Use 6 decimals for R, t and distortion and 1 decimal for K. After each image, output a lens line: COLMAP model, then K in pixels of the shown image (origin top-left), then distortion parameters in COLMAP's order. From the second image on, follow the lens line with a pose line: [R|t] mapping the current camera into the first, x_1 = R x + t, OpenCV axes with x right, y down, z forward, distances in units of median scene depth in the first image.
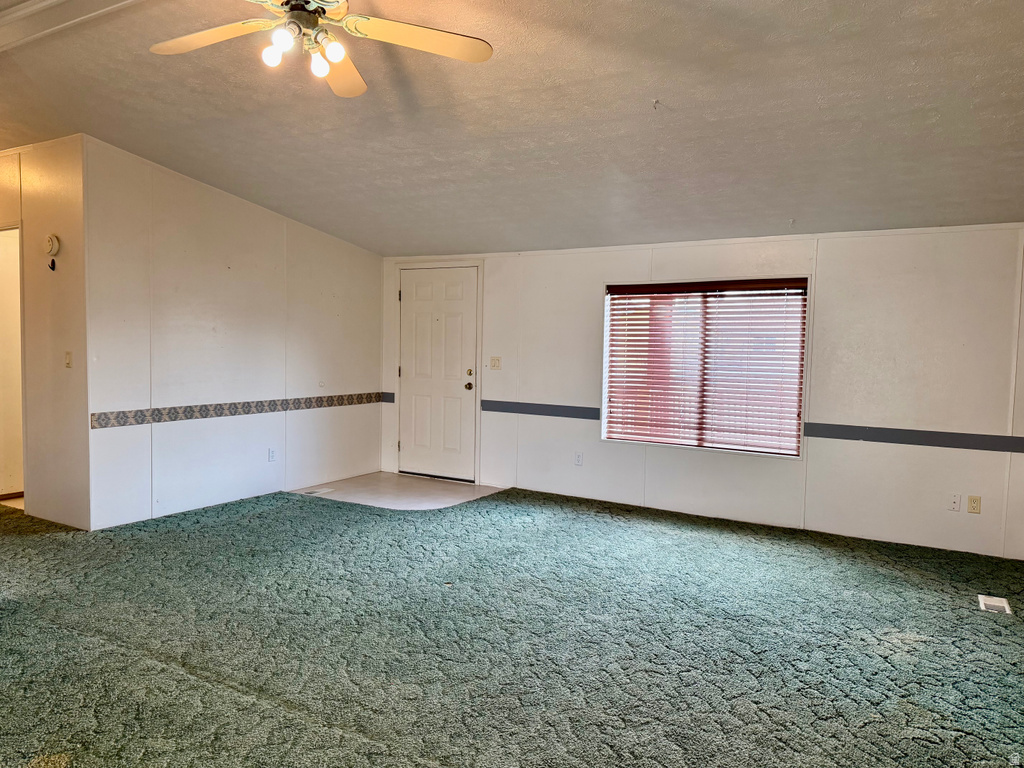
lens RADIAL K [[711.5, 0, 512.0], [0, 711.5, 384.0], [0, 0, 1]] dist [0.123605, -0.132372]
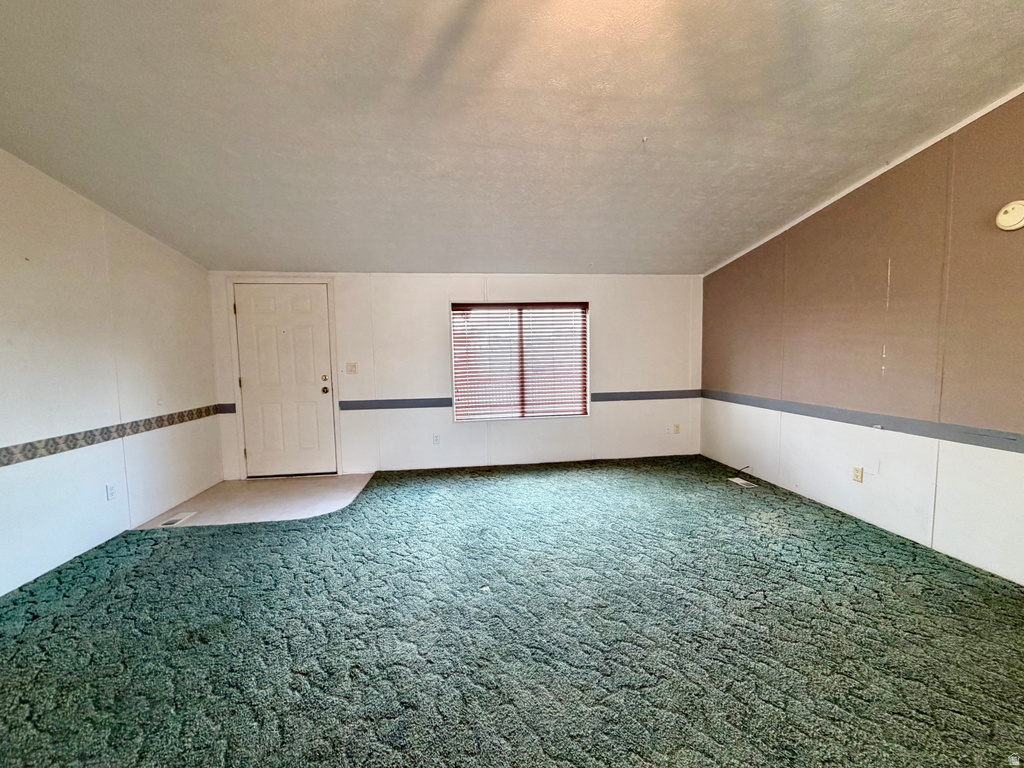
lens RADIAL K [[409.2, 0, 508.6], [0, 409.2, 385.4], [0, 0, 1]] dist [0.002910, 0.000121]
pose [[0.792636, -0.081852, 0.604176, -0.273853], [0.069410, 0.996619, 0.043958, -0.015823], [-0.605732, 0.007093, 0.795637, 0.379900]]
